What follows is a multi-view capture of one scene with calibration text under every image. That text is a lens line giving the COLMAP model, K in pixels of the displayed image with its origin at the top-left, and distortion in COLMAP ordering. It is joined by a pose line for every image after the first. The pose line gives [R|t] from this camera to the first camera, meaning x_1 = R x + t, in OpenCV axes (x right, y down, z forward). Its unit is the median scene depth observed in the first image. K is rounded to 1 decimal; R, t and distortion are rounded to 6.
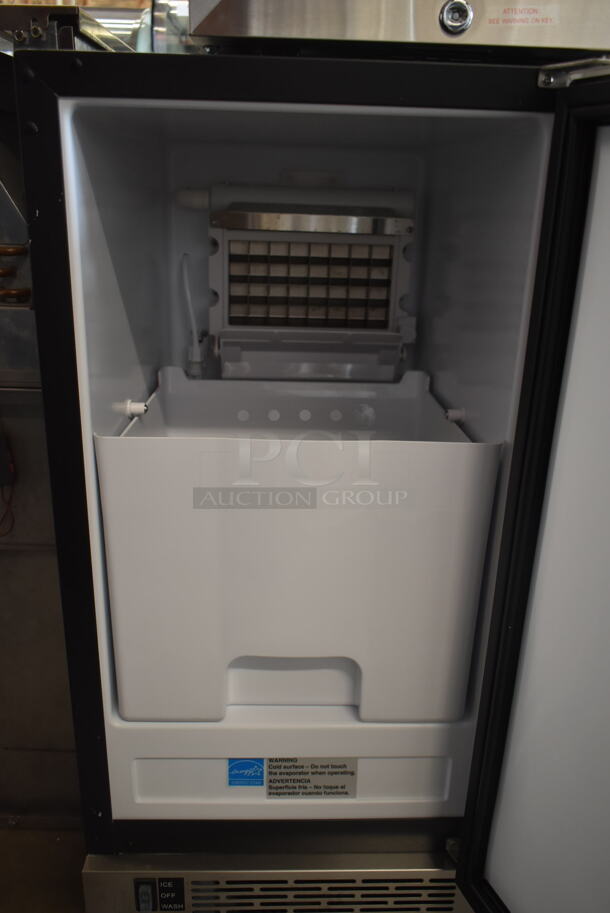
lens RADIAL K [[776.3, 0, 303.2], [0, 776.3, 457.6], [0, 0, 1]] dist [0.001561, 0.001844]
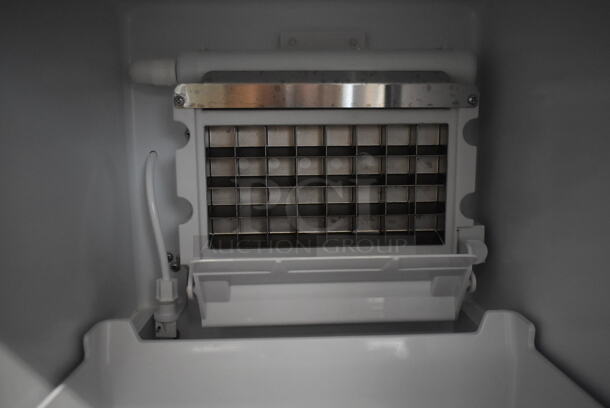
lens RADIAL K [[518.6, 0, 305.3], [0, 518.6, 203.7], [0, 0, 1]] dist [0.001561, 0.001844]
pose [[0.999037, -0.042100, -0.012333, -0.005192], [0.038900, 0.980108, -0.194614, -0.118584], [0.020281, 0.193947, 0.980802, 0.553508]]
